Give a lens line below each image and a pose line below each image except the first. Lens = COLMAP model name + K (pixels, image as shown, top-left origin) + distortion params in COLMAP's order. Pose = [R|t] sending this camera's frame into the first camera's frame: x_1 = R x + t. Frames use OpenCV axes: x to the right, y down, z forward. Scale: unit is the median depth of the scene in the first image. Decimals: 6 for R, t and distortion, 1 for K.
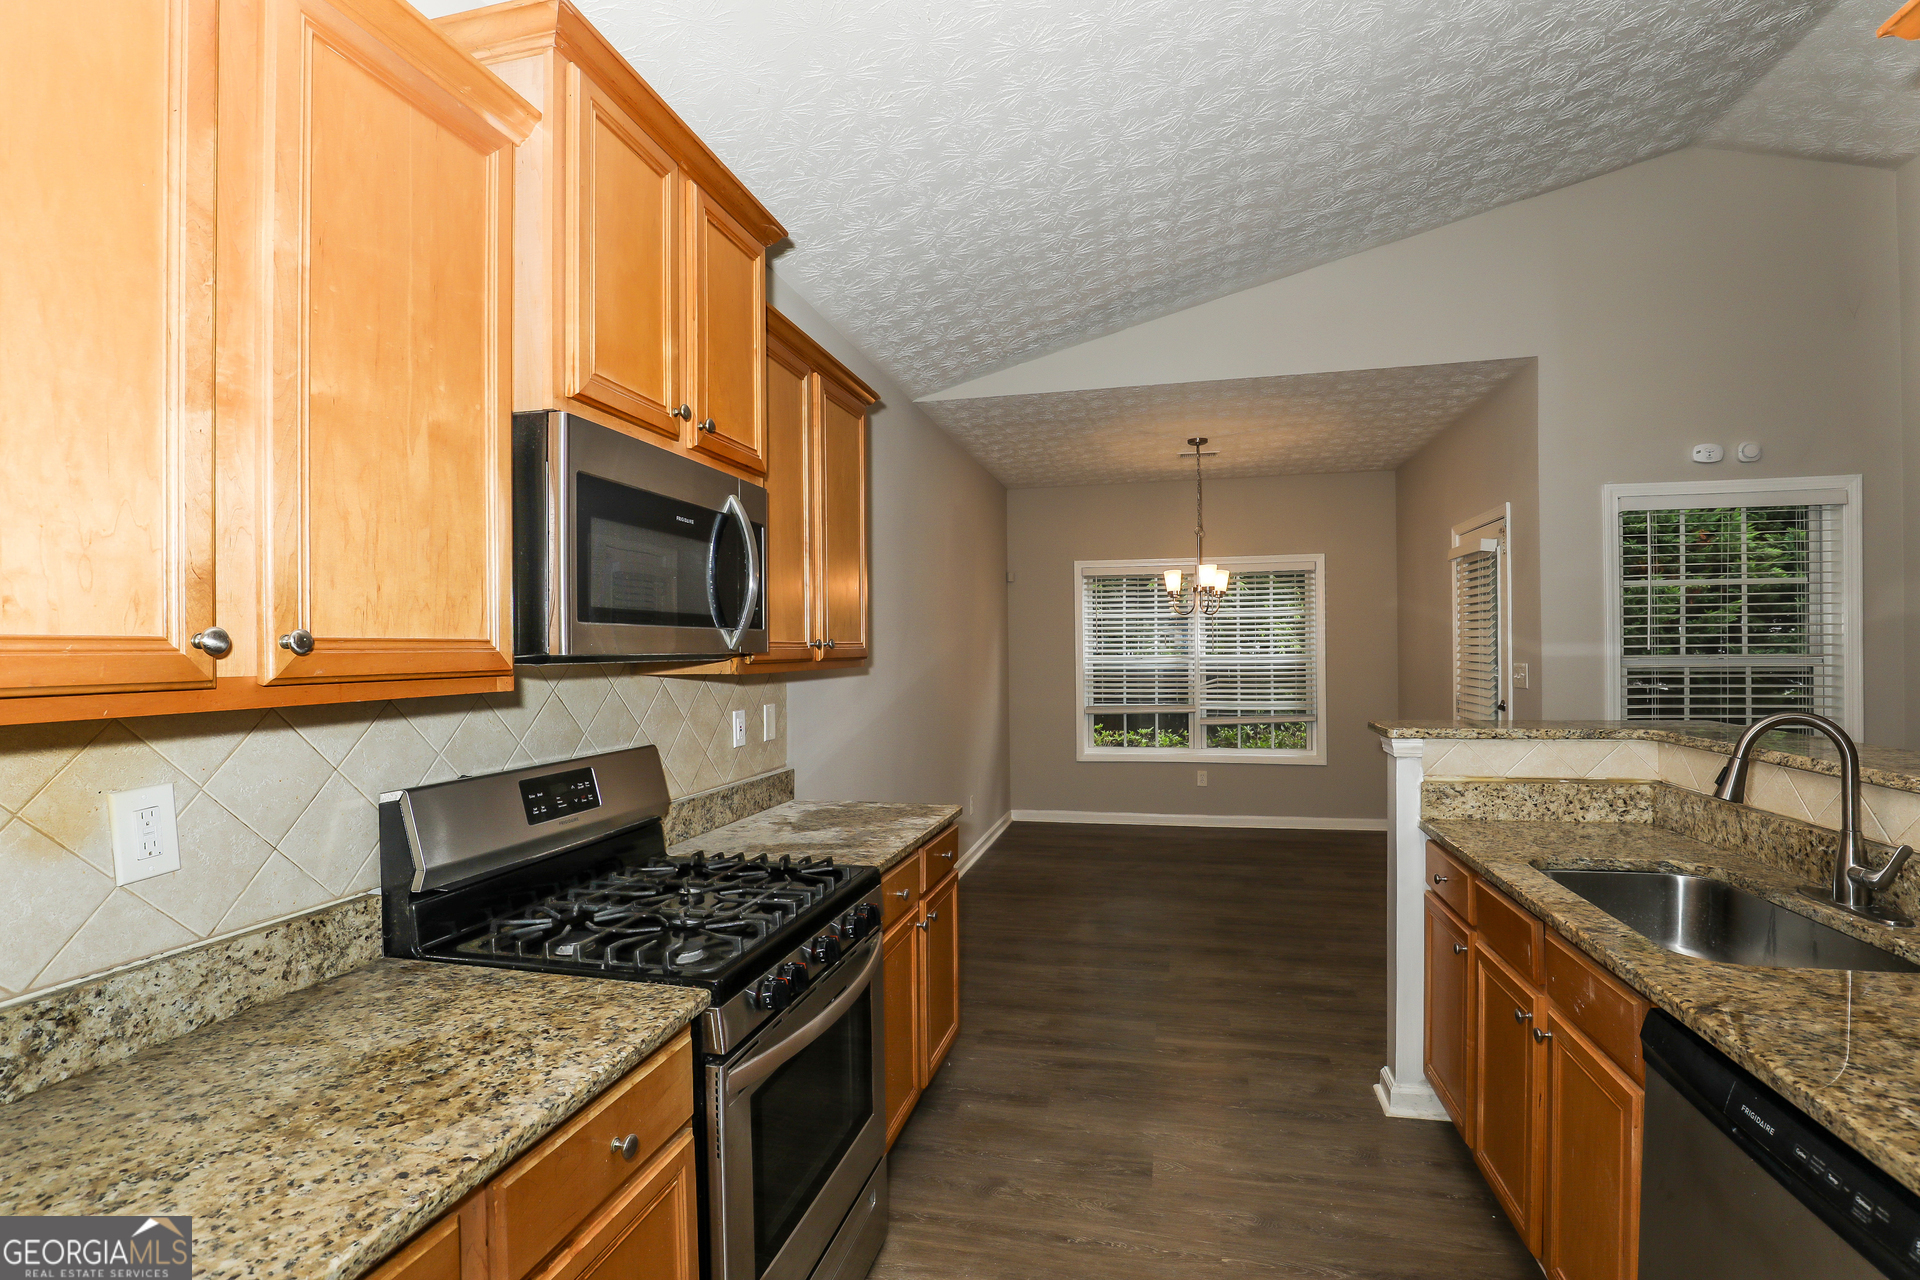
lens RADIAL K [[894.8, 0, 982.0], [0, 894.8, 654.0], [0, 0, 1]] dist [-0.030032, 0.000322]
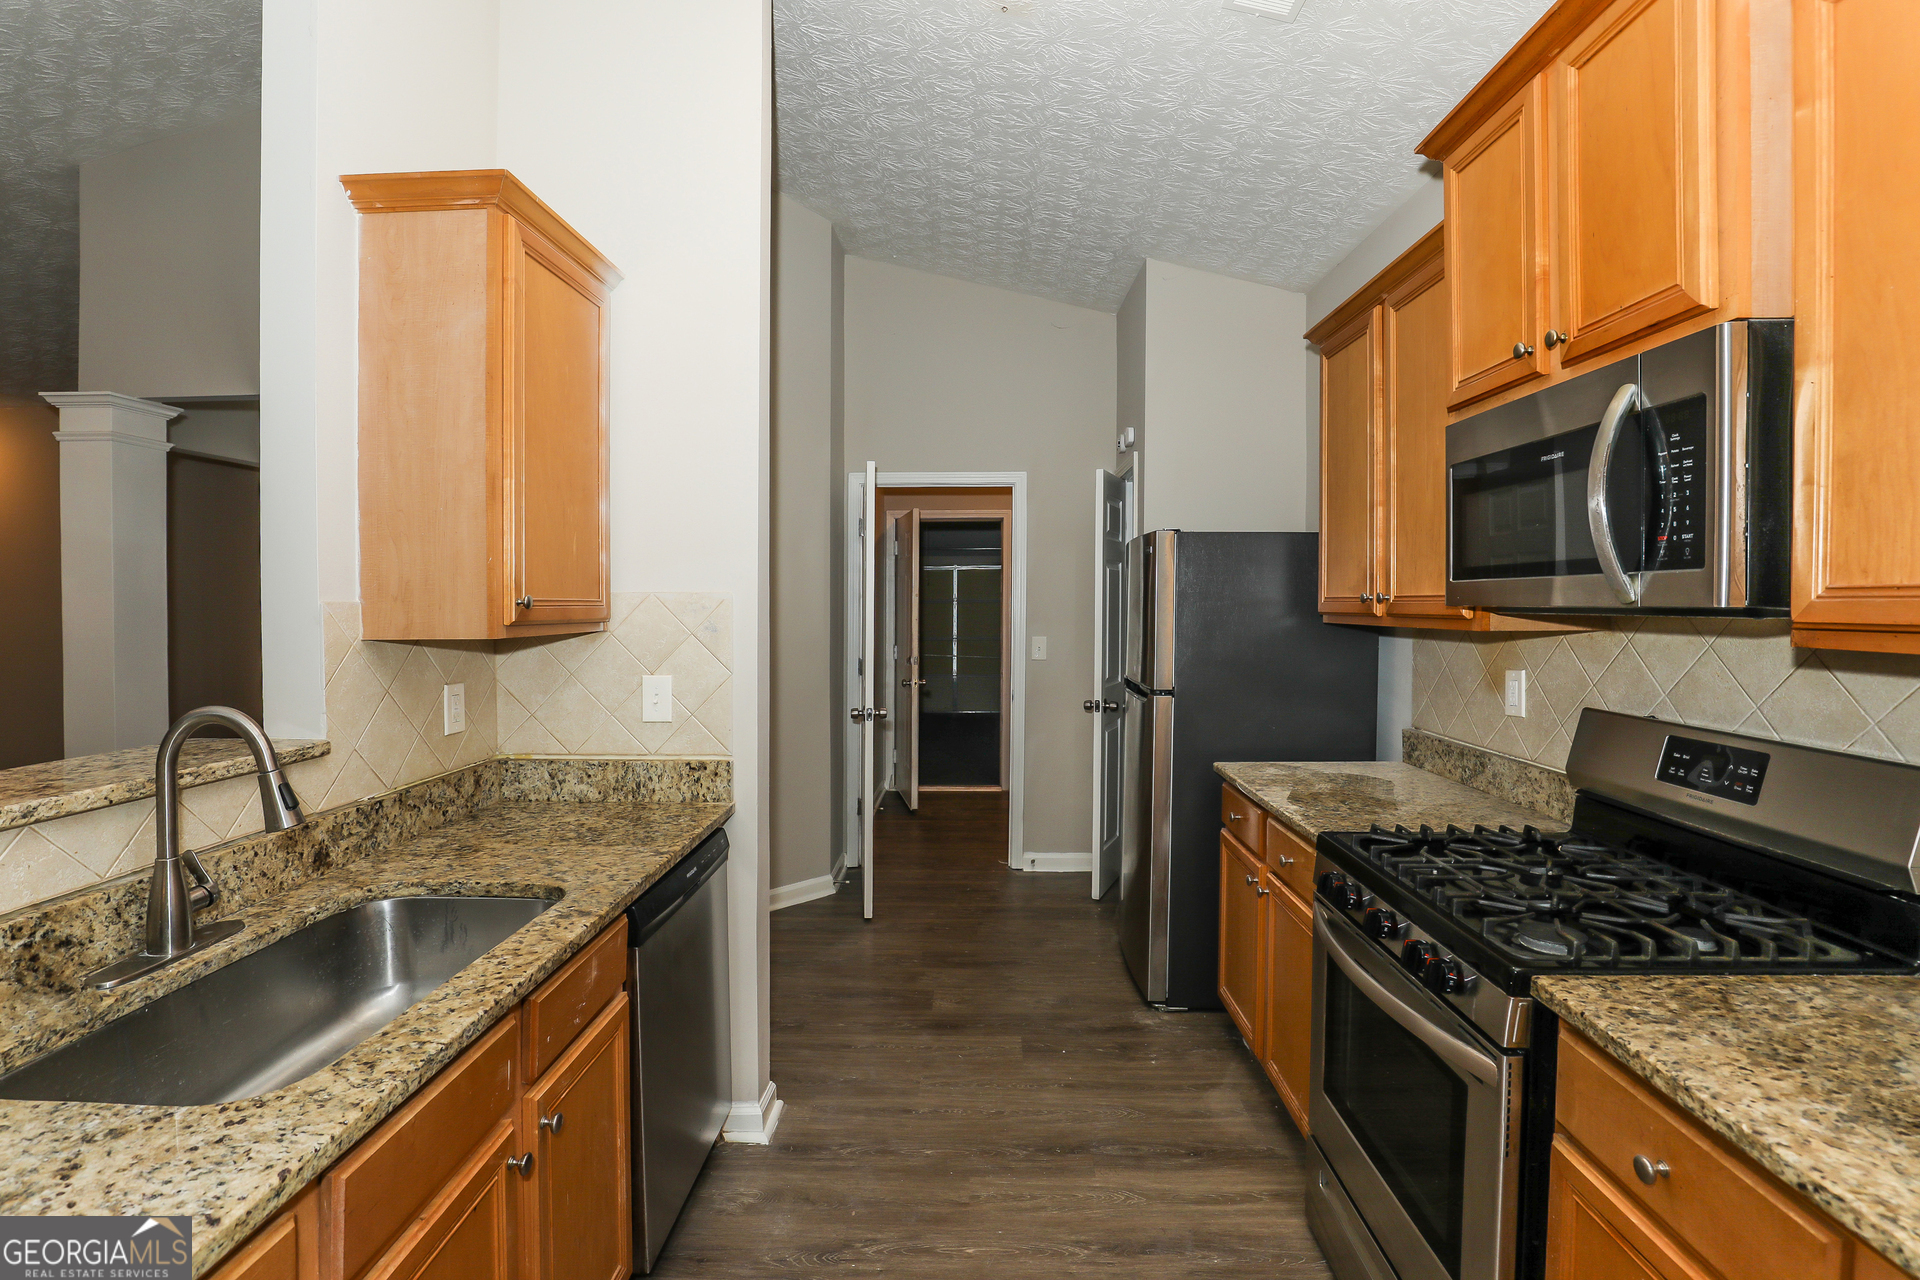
lens RADIAL K [[902.0, 0, 956.8], [0, 902.0, 633.0], [0, 0, 1]] dist [-0.031611, 0.001506]
pose [[-0.983476, 0.018209, -0.180120, 0.420856], [0.011749, 0.999251, 0.036871, -0.014152], [0.180657, 0.034146, -0.982953, 1.794769]]
